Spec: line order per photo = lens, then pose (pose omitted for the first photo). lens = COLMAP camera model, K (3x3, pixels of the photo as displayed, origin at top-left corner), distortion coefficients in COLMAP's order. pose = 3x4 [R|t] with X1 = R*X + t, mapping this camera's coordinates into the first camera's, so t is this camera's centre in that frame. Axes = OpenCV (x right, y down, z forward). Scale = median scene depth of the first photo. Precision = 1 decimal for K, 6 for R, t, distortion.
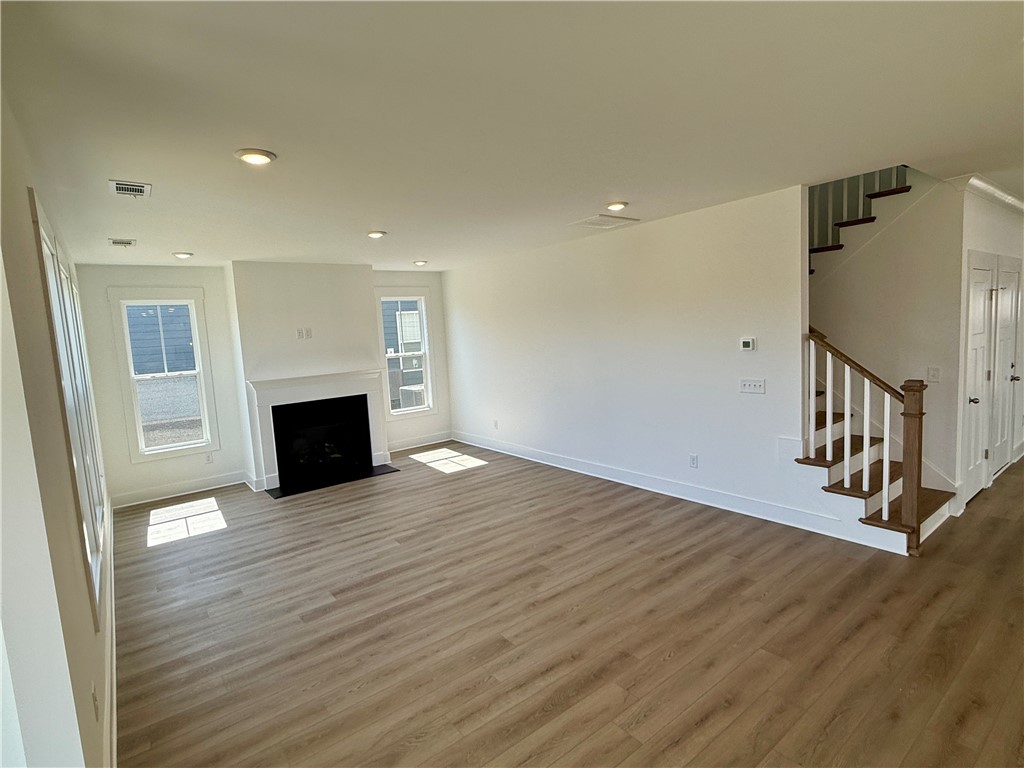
lens RADIAL K [[534.2, 0, 512.0], [0, 534.2, 384.0], [0, 0, 1]] dist [-0.042925, 0.000511]
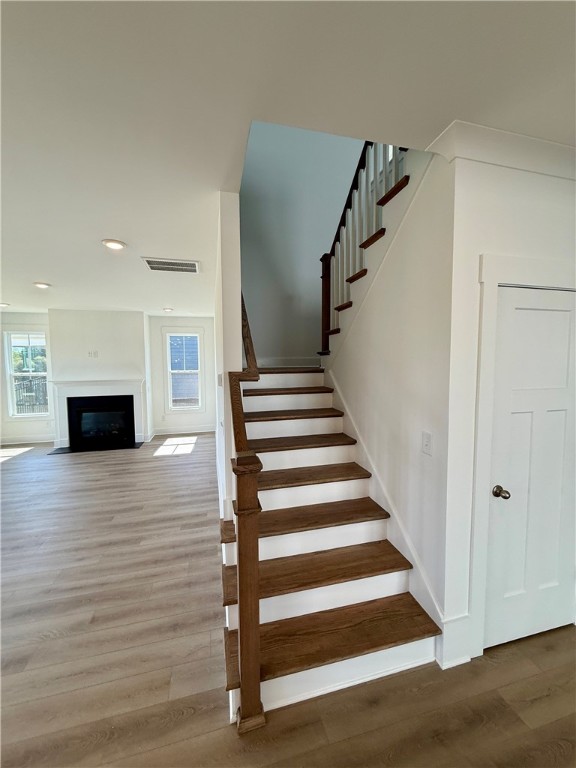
lens RADIAL K [[310.7, 0, 288.0], [0, 310.7, 384.0], [0, 0, 1]] dist [-0.013672, -0.000032]
pose [[0.924762, 0.084494, -0.371046, 0.551290], [-0.087971, 0.996094, 0.007578, -0.068550], [0.370237, 0.025633, 0.928584, 0.378657]]
